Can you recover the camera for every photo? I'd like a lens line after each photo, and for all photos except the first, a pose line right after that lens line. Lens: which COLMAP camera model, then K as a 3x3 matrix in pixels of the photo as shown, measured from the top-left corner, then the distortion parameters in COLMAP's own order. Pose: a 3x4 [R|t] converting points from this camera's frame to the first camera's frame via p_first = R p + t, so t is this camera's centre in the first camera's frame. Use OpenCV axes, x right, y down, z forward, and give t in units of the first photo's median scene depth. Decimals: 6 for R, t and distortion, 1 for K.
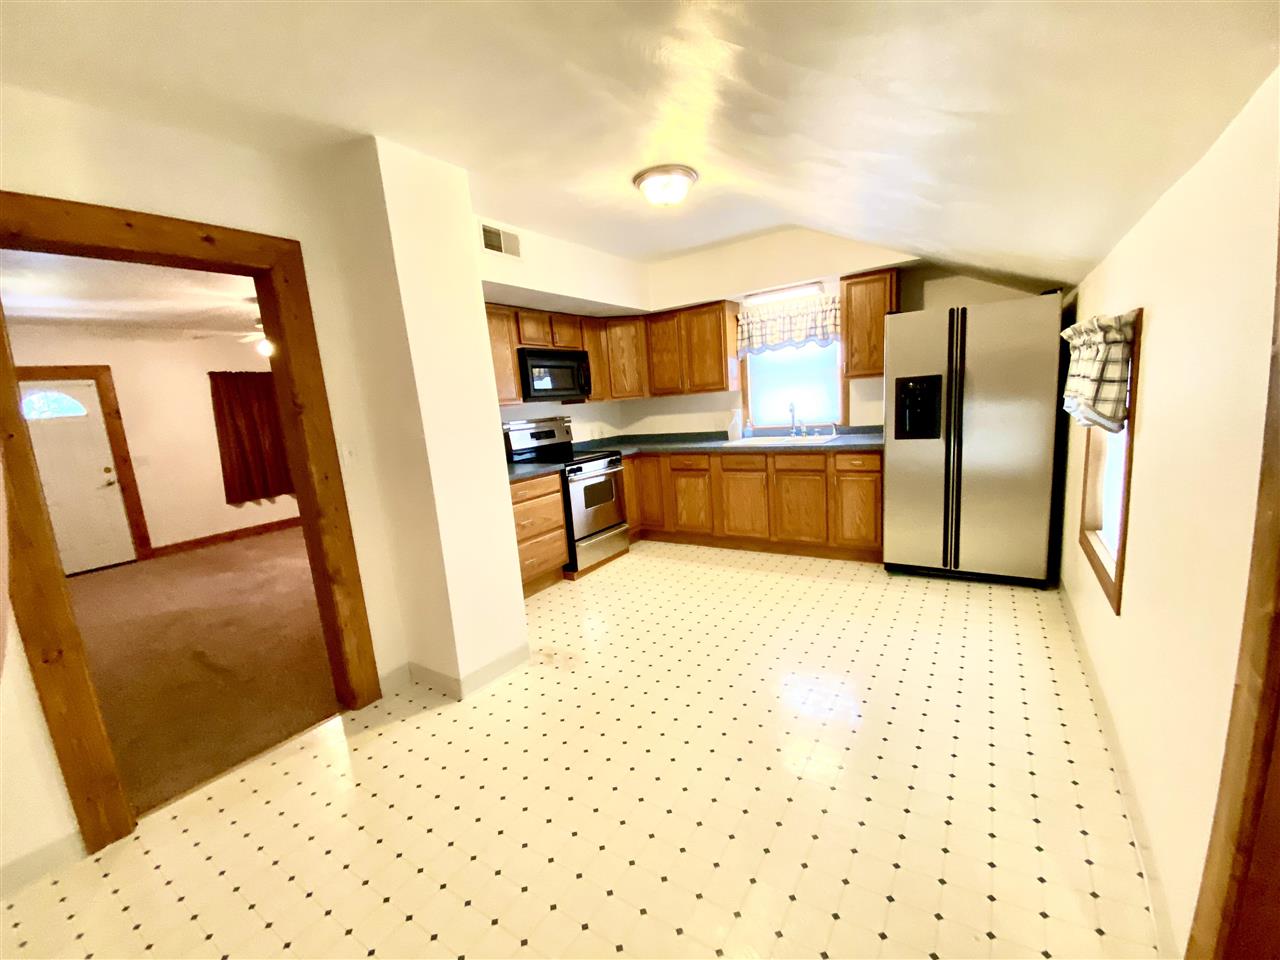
lens RADIAL K [[517.5, 0, 629.3], [0, 517.5, 493.1], [0, 0, 1]] dist [-0.016361, -0.000164]
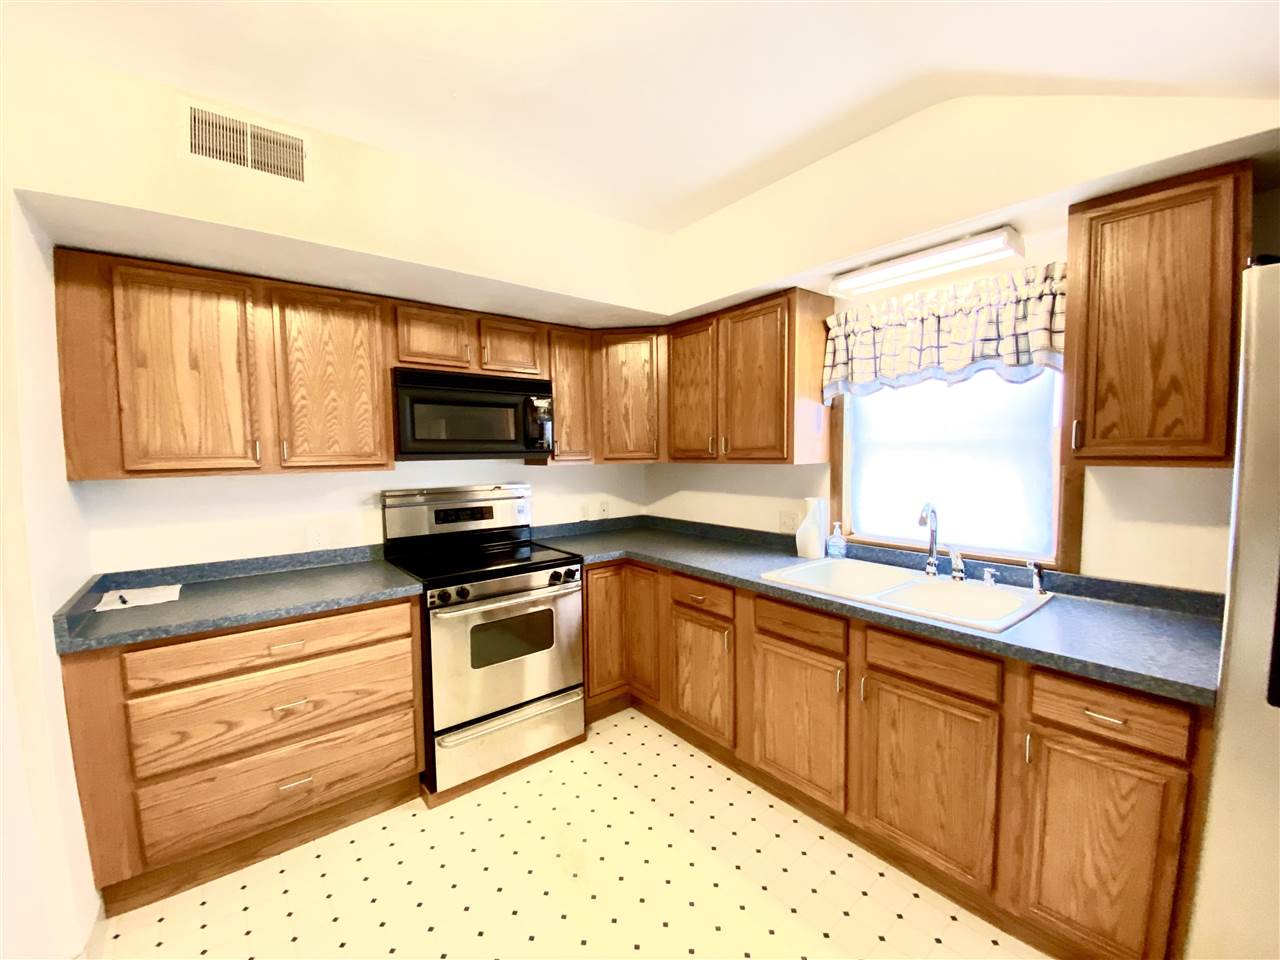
lens RADIAL K [[511.8, 0, 640.0], [0, 511.8, 480.0], [0, 0, 1]] dist [0.017598, -0.023343]
pose [[0.952843, 0.083293, -0.291809, 0.200975], [-0.112316, 0.990104, -0.084134, -0.126286], [0.281914, 0.112941, 0.952769, 0.492996]]
